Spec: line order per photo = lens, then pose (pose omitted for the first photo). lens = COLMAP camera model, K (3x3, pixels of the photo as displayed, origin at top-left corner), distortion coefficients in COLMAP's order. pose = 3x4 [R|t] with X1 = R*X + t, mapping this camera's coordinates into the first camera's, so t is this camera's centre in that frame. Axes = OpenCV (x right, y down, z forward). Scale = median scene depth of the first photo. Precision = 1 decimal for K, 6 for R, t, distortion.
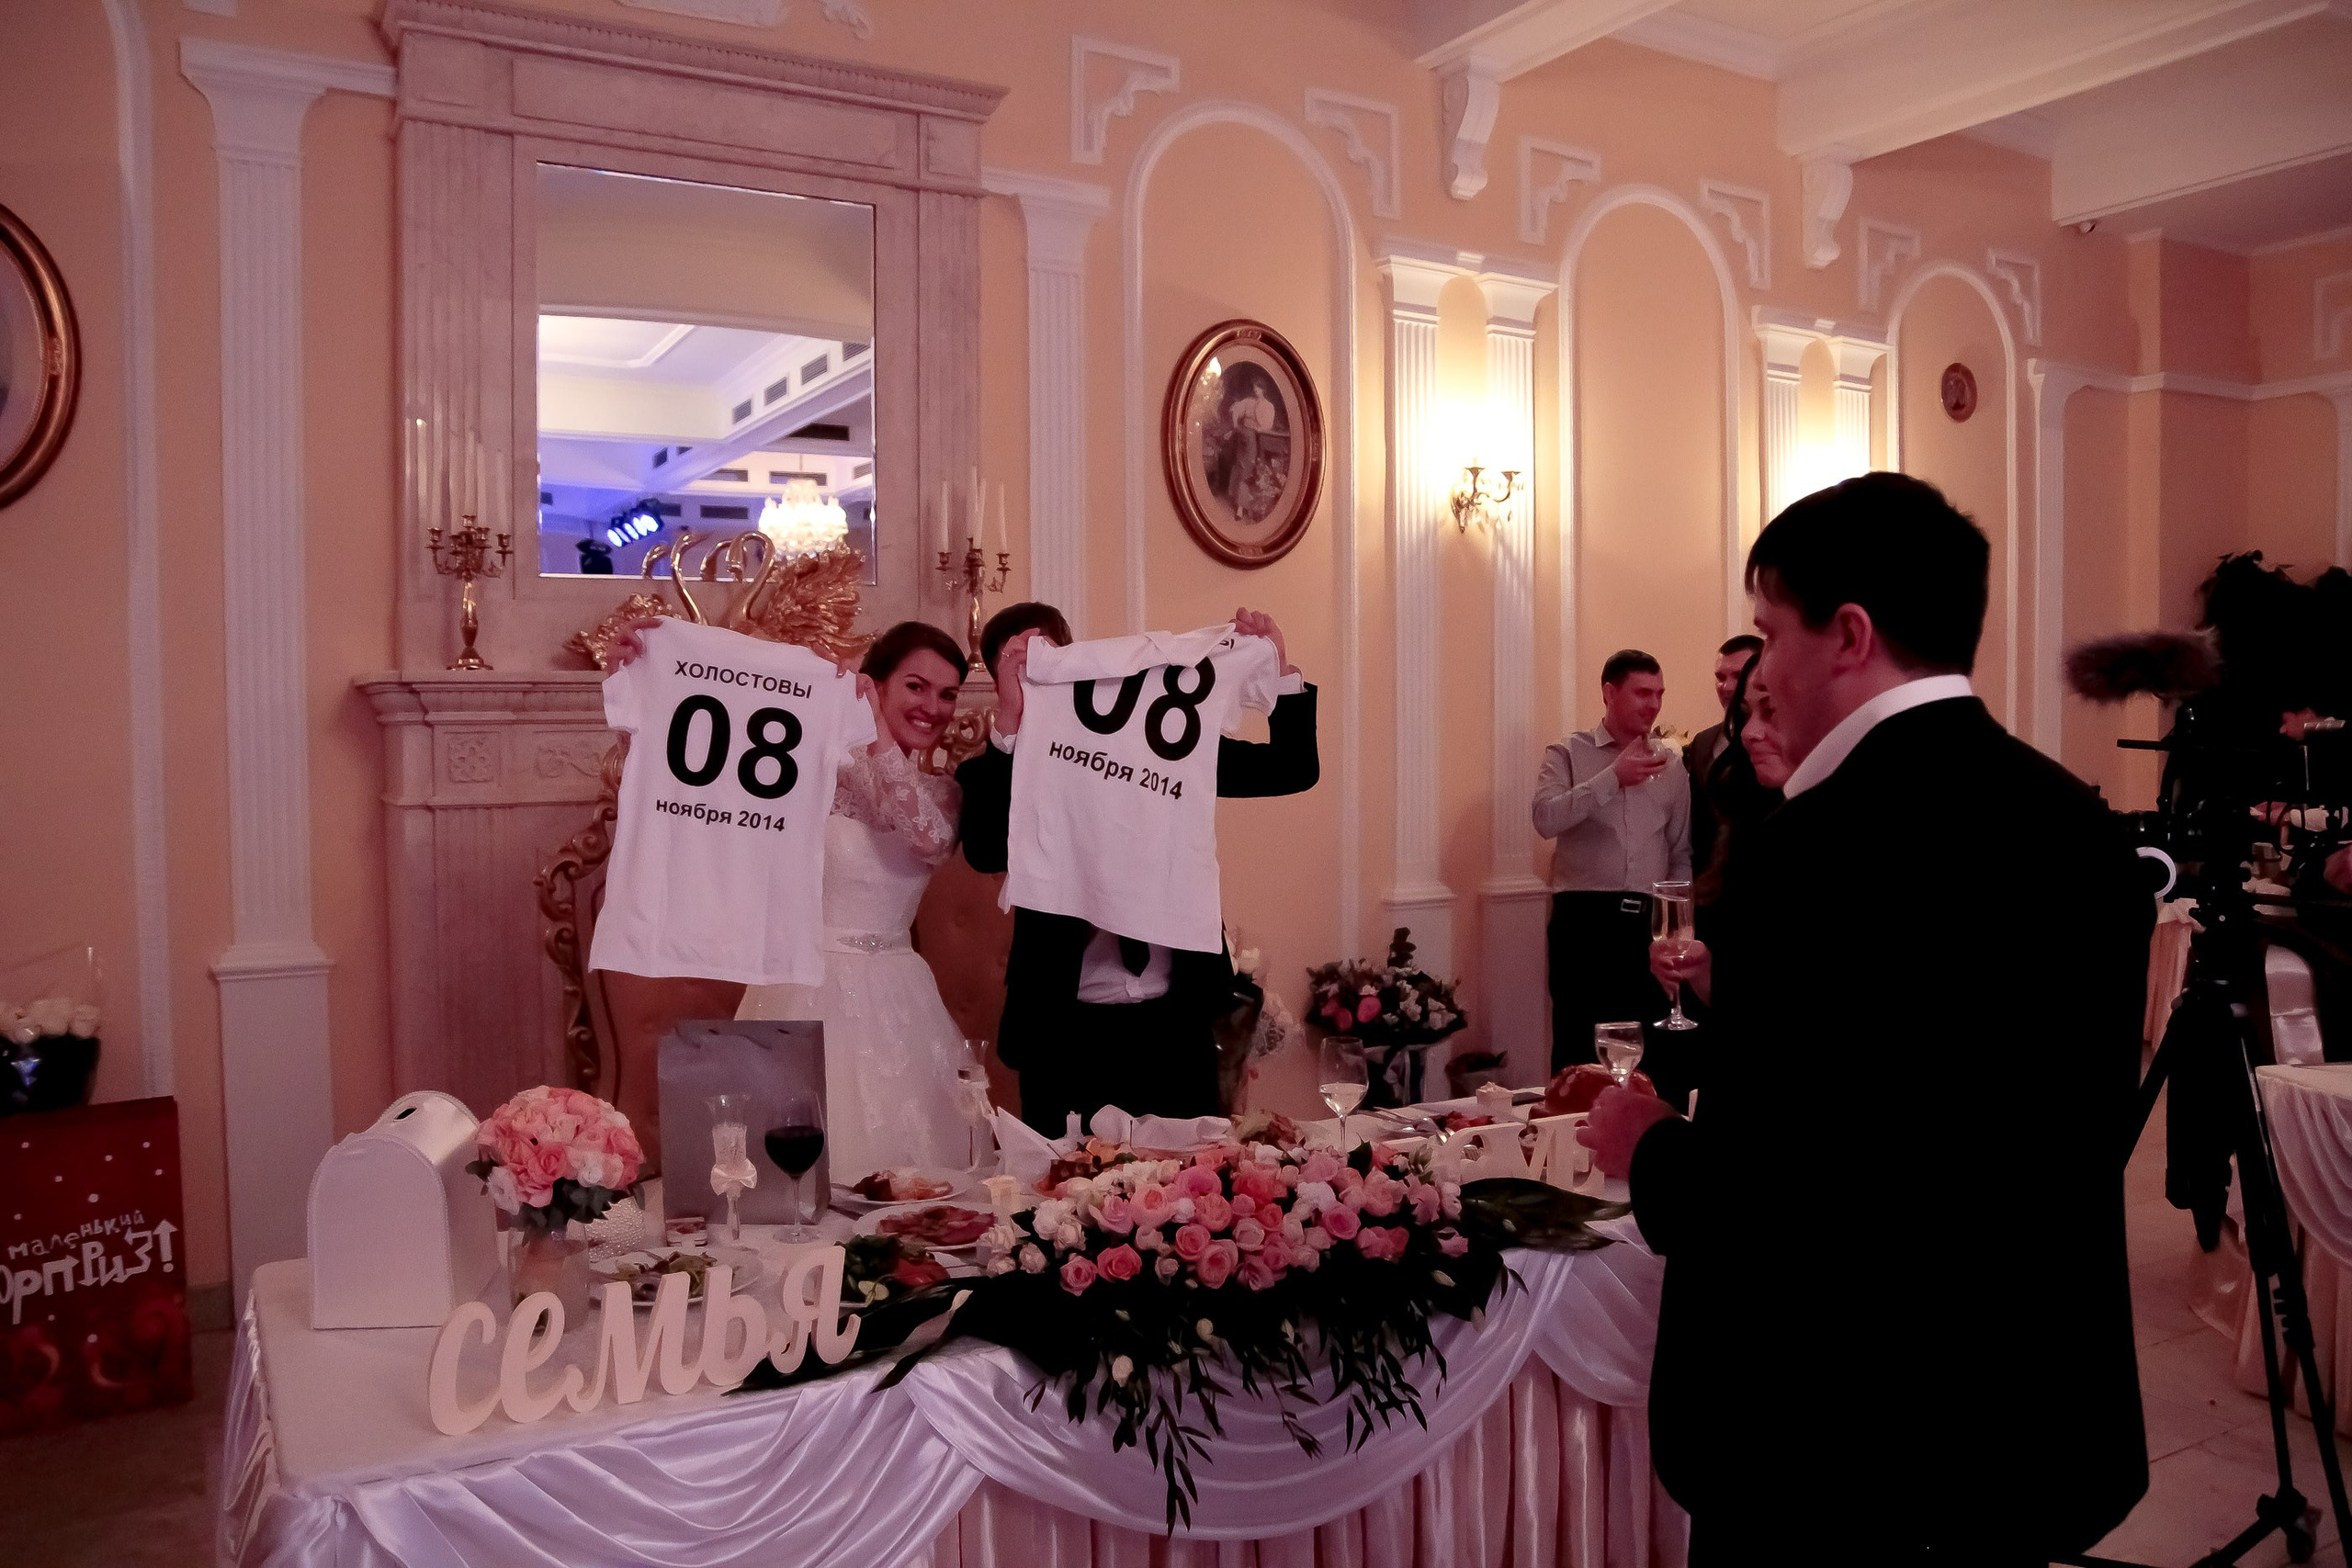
lens RADIAL K [[1784.1, 0, 1175.5], [0, 1784.1, 791.9], [0, 0, 1]] dist [-0.134558, 0.110933]
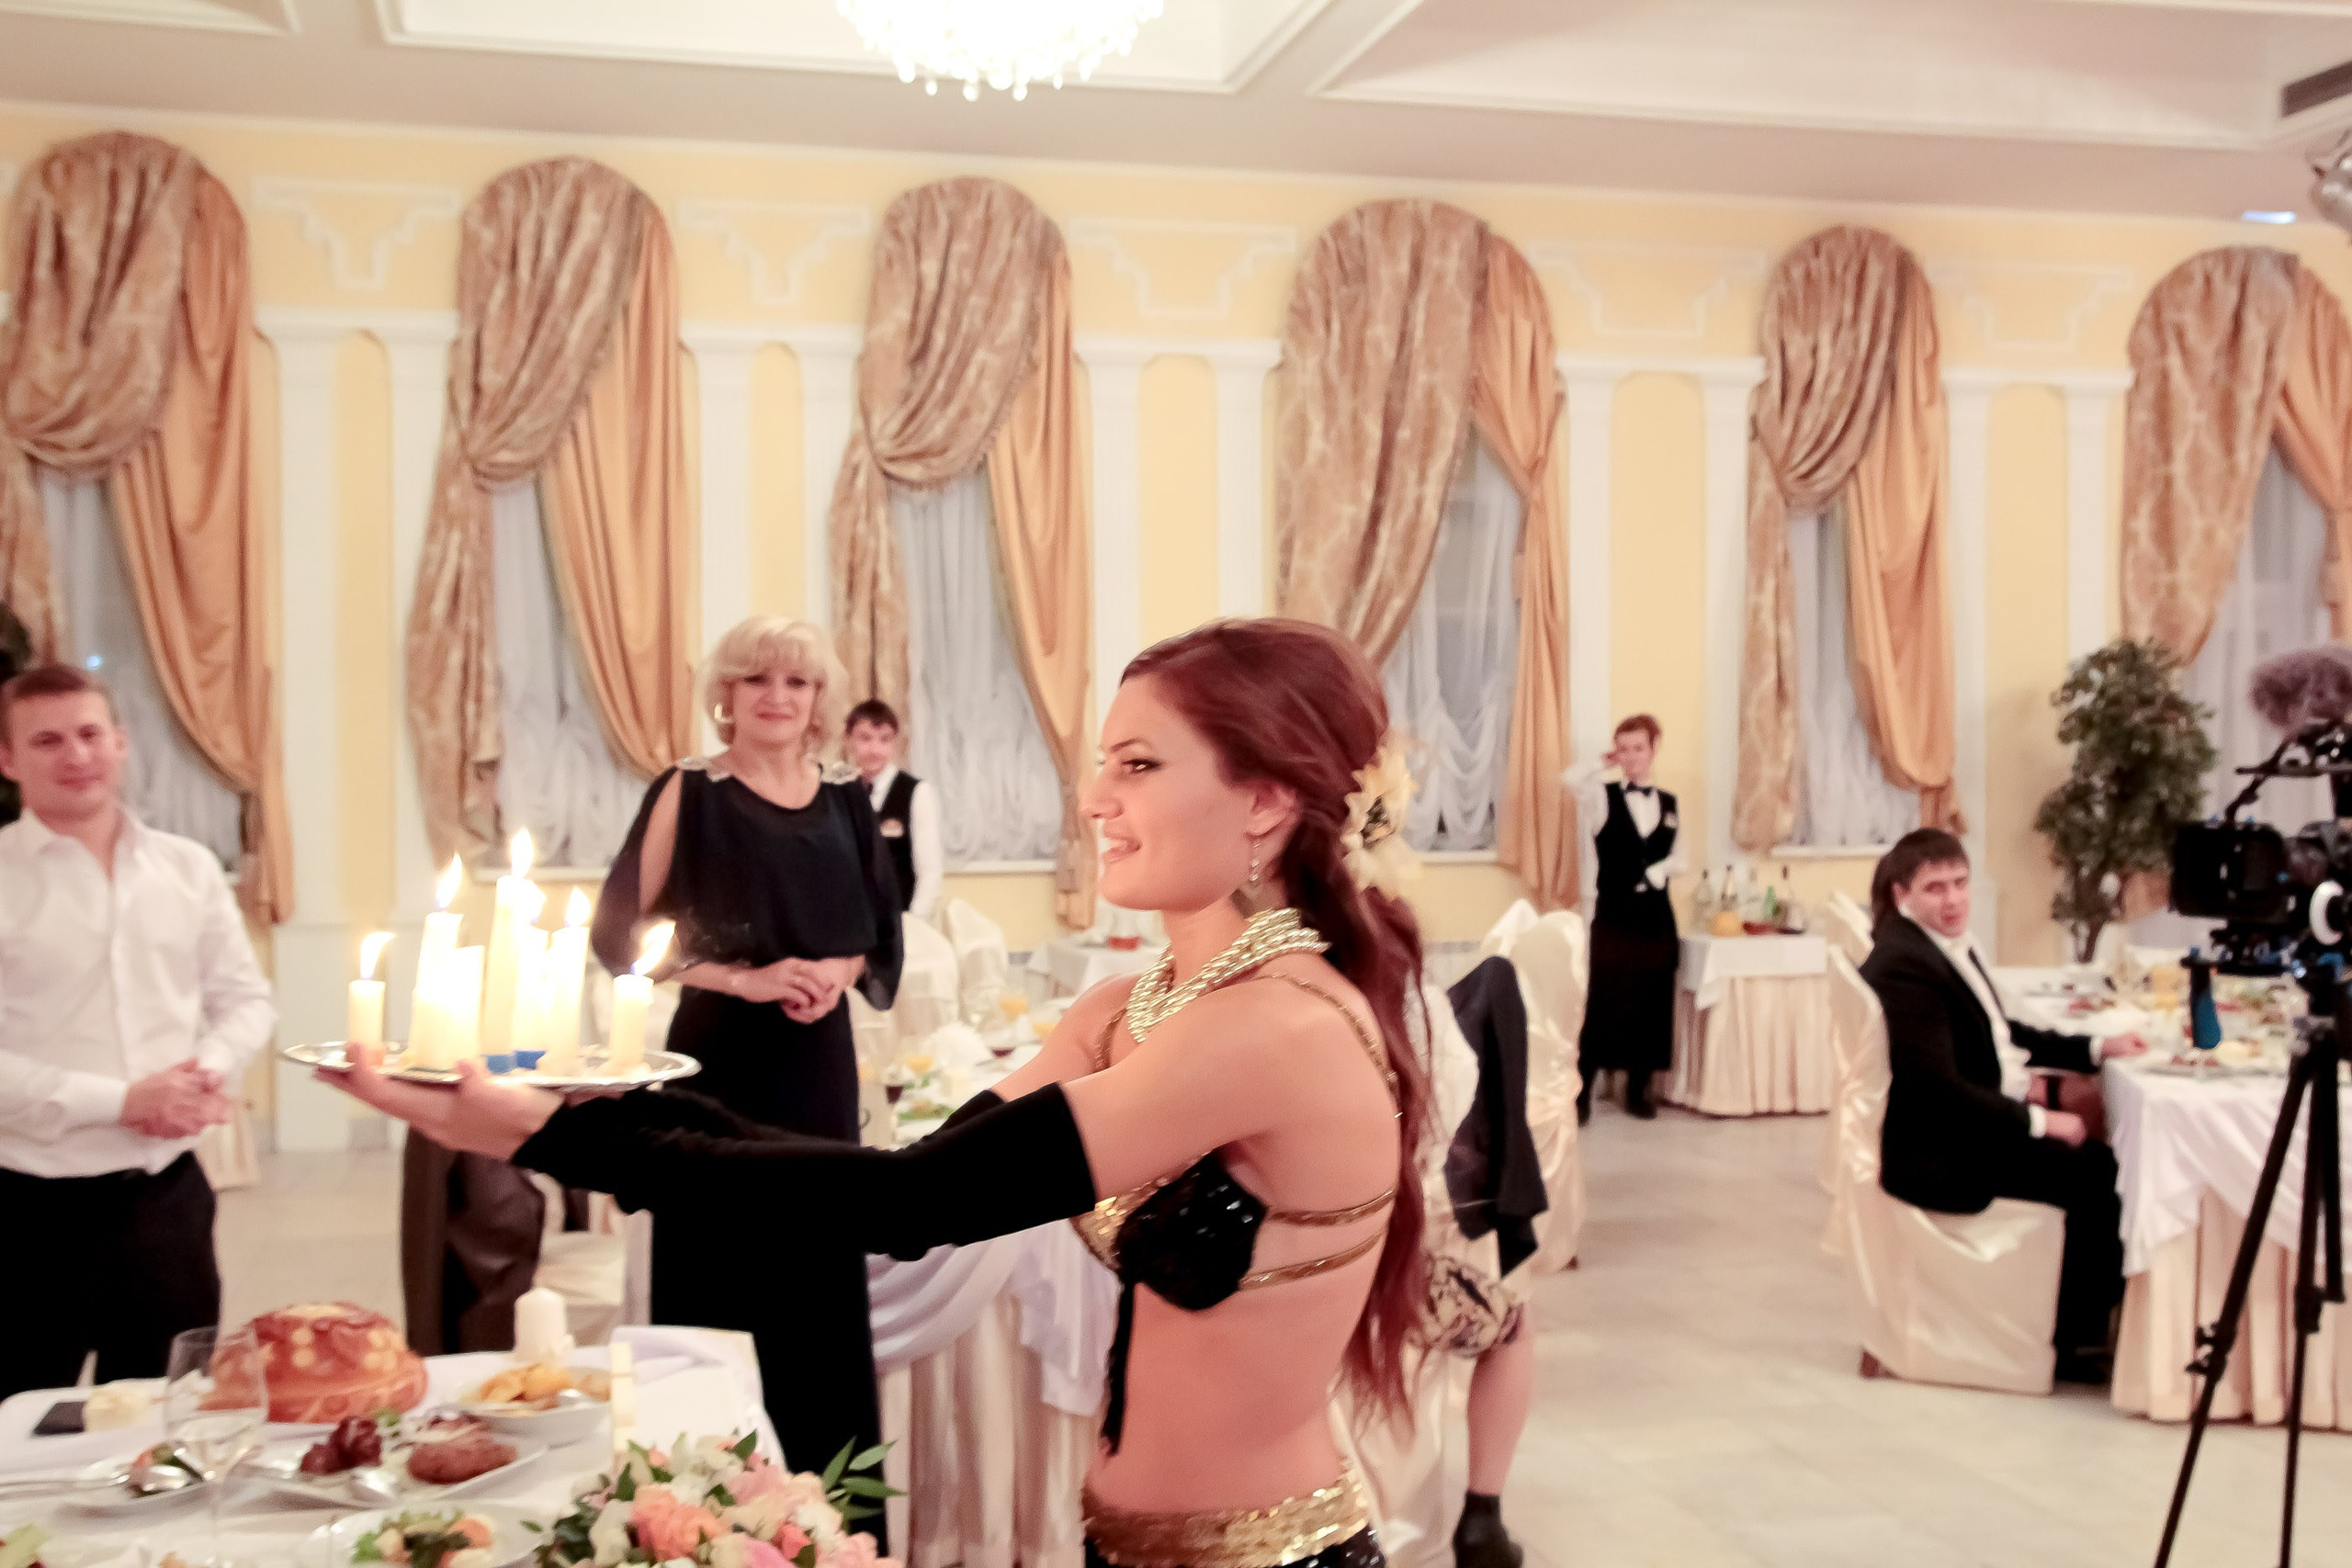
lens RADIAL K [[2471.5, 0, 1166.9], [0, 2471.5, 793.5], [0, 0, 1]] dist [-0.056024, 0.223885]
pose [[0.279704, -0.012445, 0.960006, -0.342918], [0.040601, 0.999175, 0.001123, -0.009259], [-0.959227, 0.038663, 0.279979, 0.317790]]
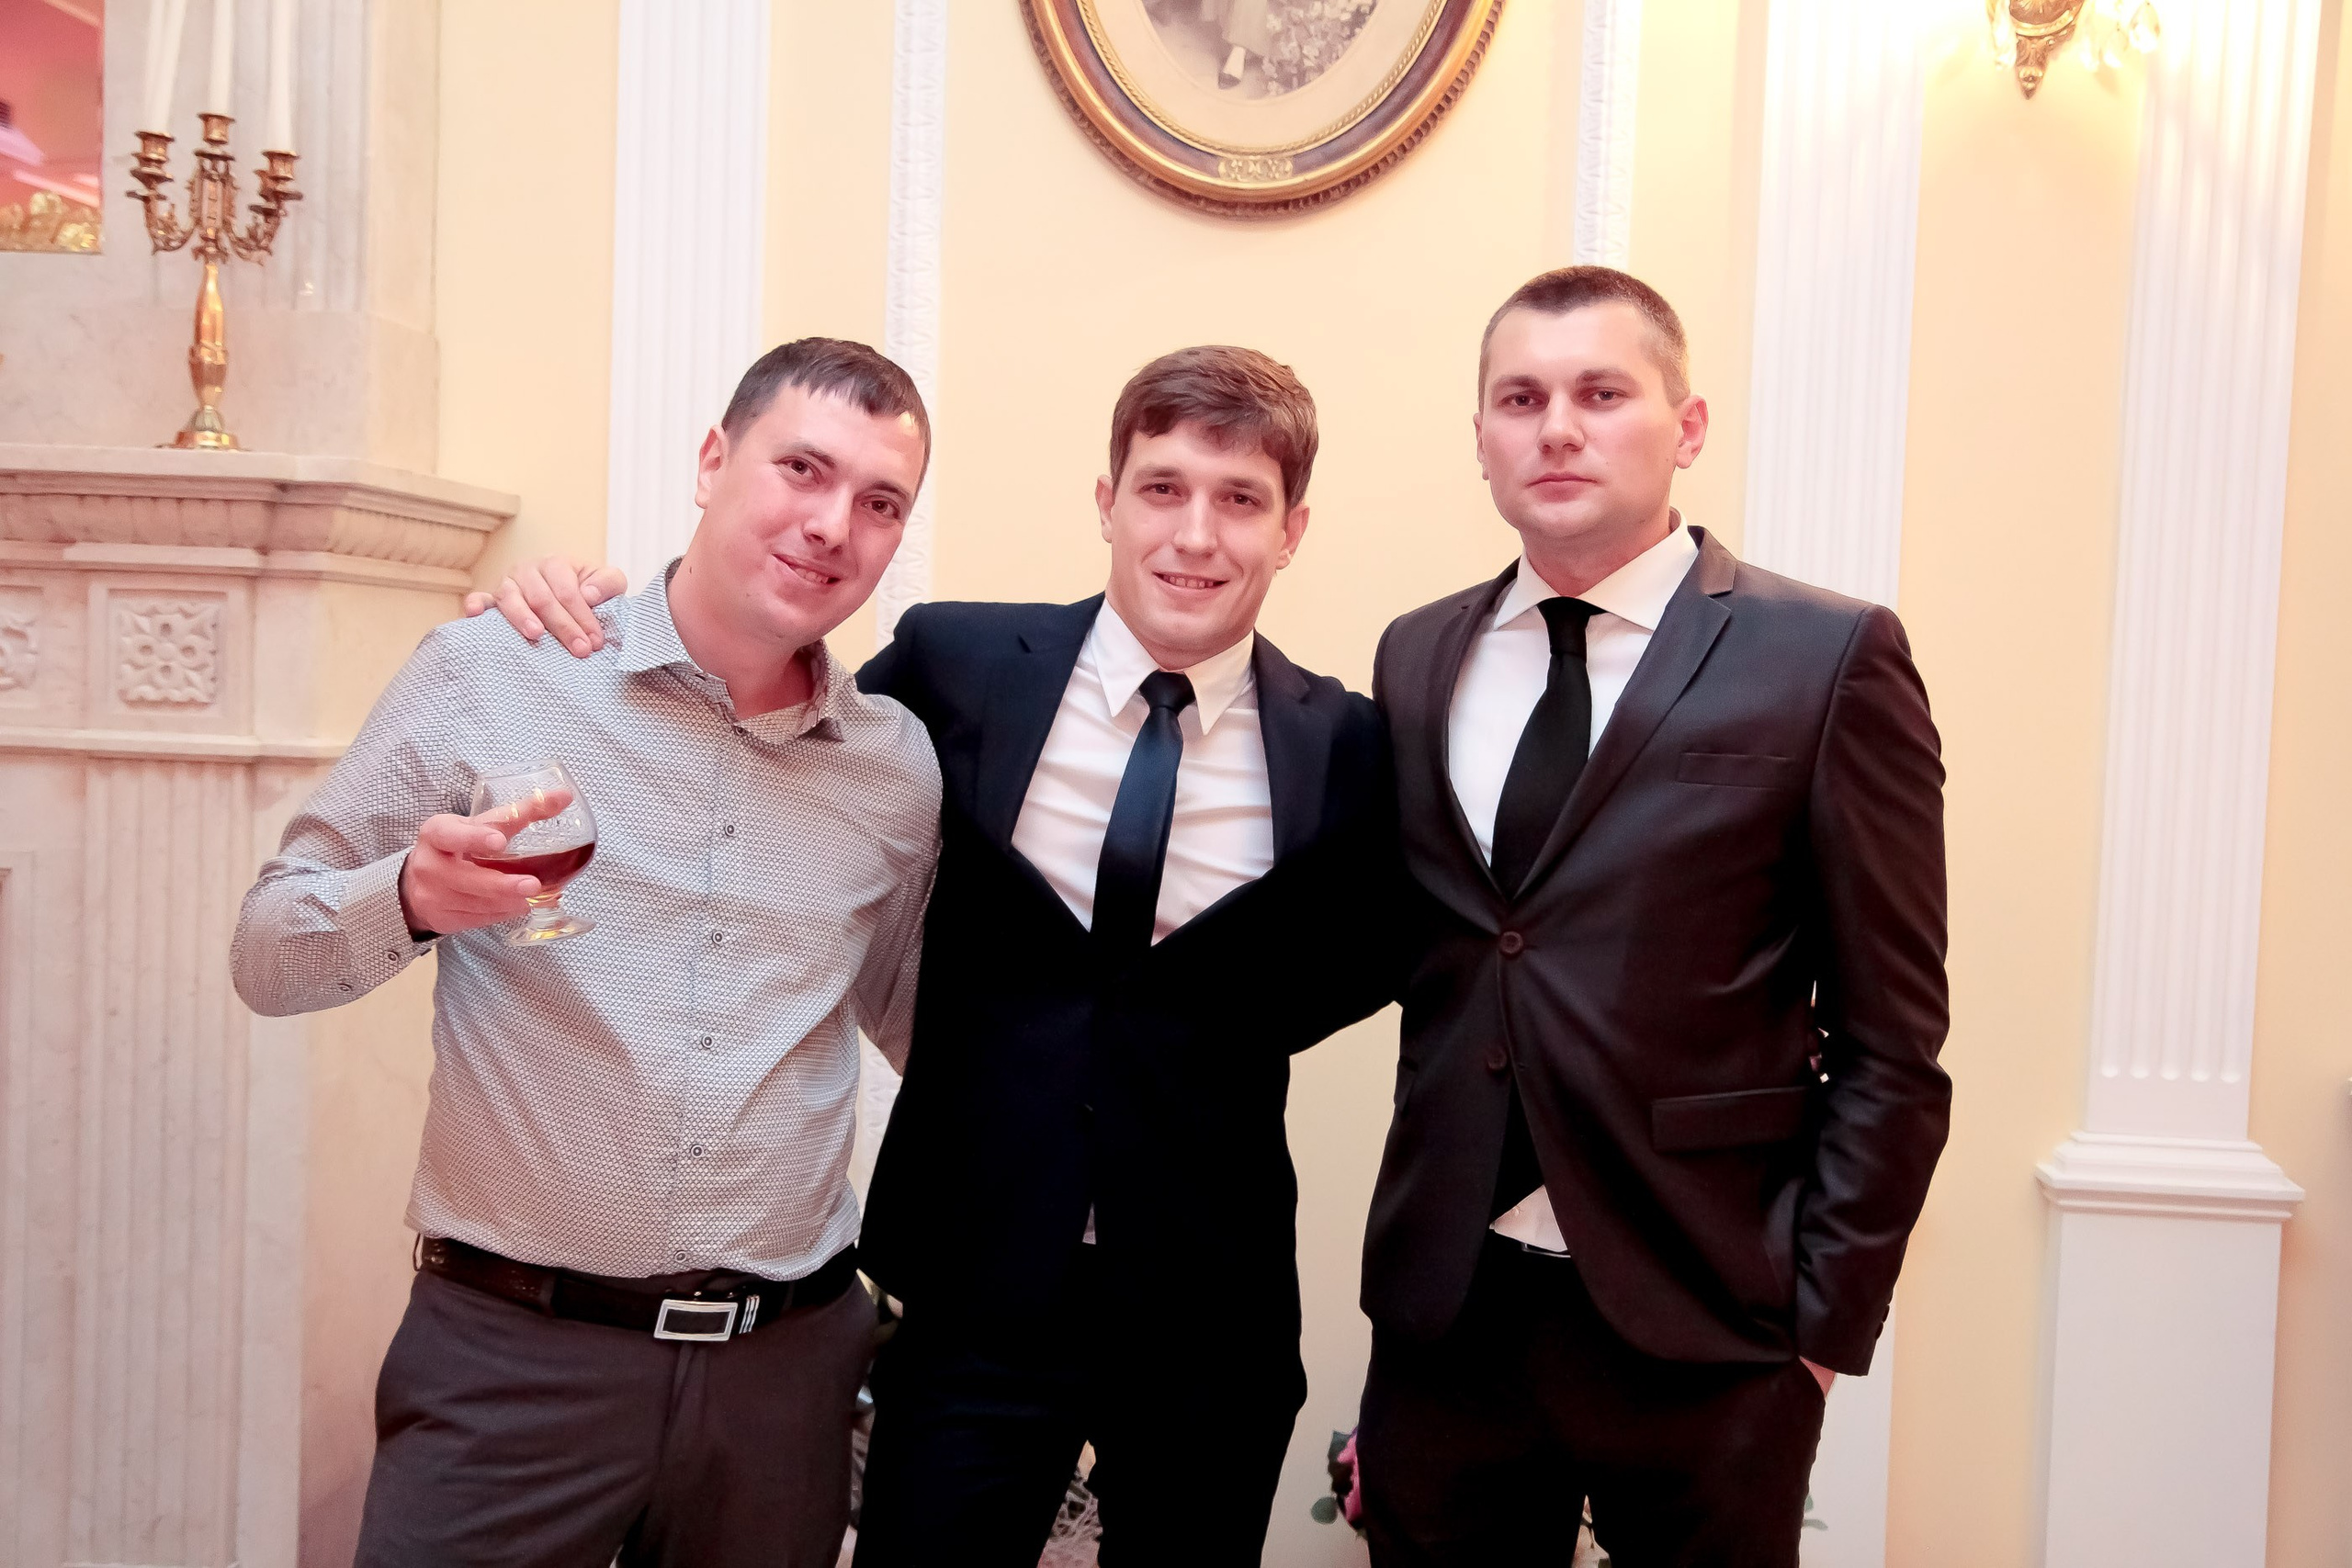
lens RADIAL K [[2738.3, 0, 1179.5], [0, 2738.3, 779.0], [0, 0, 1]] dist [0.001577, 0.063197]
pose [[0.820377, 0.057657, -0.568908, 0.419587], [-0.067312, 0.997724, 0.004051, -0.012596], [0.567847, 0.034971, 0.822391, 0.621667]]
